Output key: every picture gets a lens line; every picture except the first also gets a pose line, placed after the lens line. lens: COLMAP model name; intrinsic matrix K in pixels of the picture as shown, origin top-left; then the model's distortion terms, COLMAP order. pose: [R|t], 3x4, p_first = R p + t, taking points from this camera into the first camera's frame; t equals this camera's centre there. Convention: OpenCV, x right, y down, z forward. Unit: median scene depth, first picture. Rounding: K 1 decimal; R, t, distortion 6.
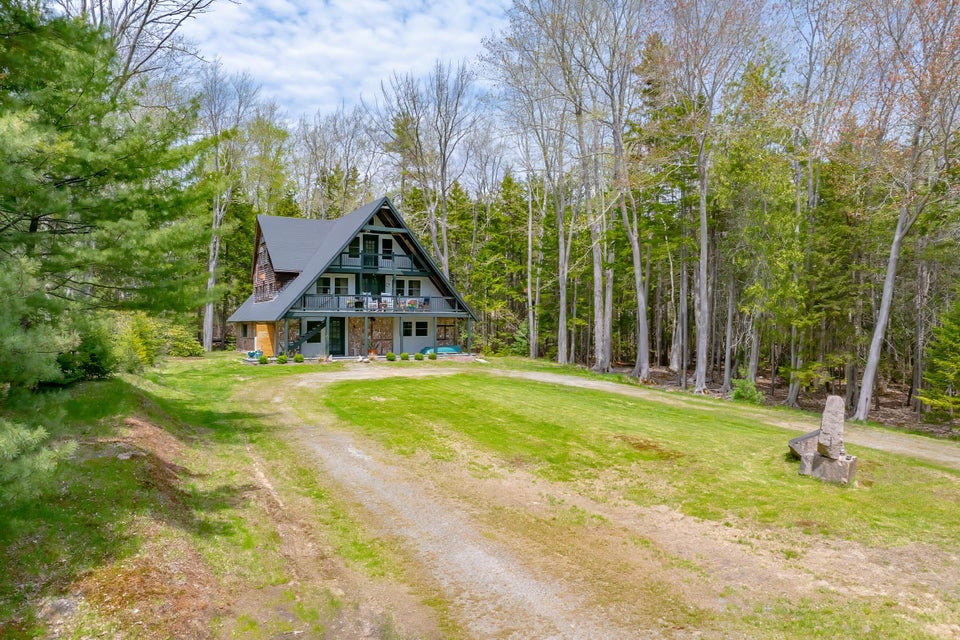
lens RADIAL K [[676.0, 0, 480.0], [0, 676.0, 320.0], [0, 0, 1]] dist [-0.036842, 0.001417]
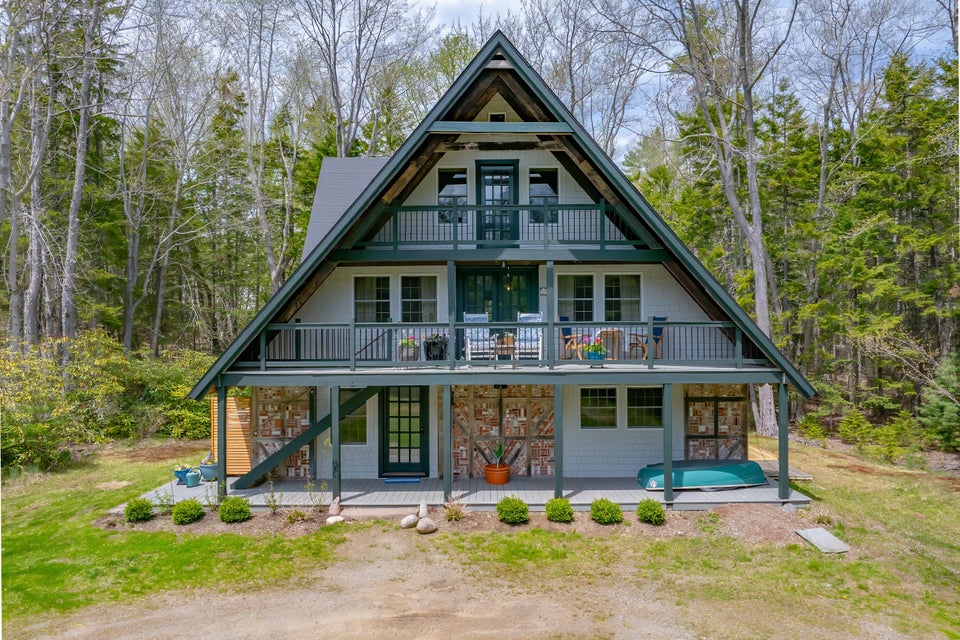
lens RADIAL K [[676.0, 0, 480.0], [0, 676.0, 320.0], [0, 0, 1]] dist [-0.036842, 0.001417]
pose [[0.873824, -0.009259, -0.486154, 0.013066], [0.008377, 0.999957, -0.003986, -0.034683], [0.486170, -0.000589, 0.873864, 0.658669]]
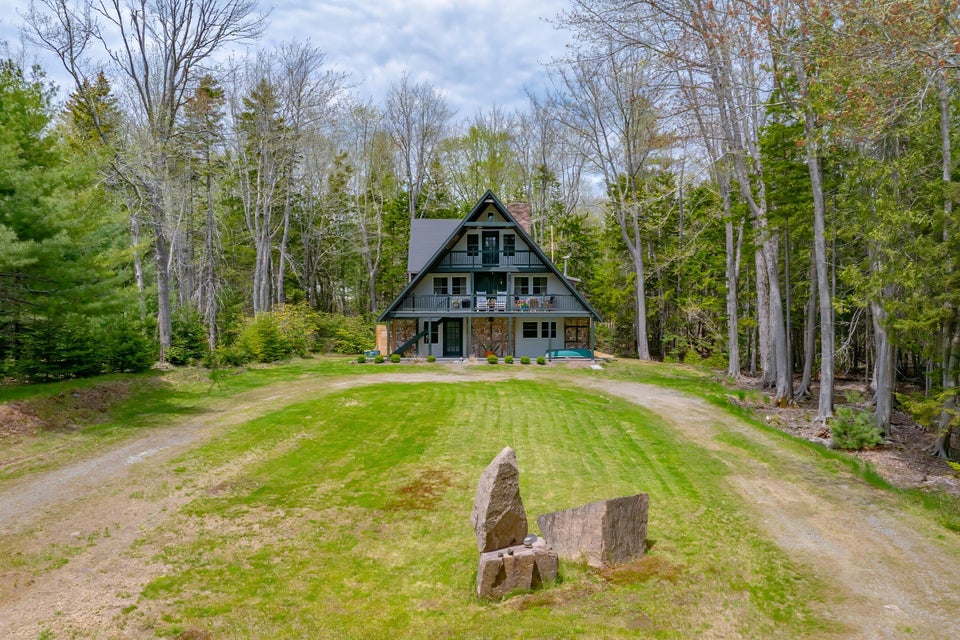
lens RADIAL K [[676.0, 0, 480.0], [0, 676.0, 320.0], [0, 0, 1]] dist [-0.036842, 0.001417]
pose [[0.852508, -0.001950, -0.522711, 0.321346], [0.002944, 0.999995, 0.001070, -0.001601], [0.522706, -0.002451, 0.852510, 0.177344]]
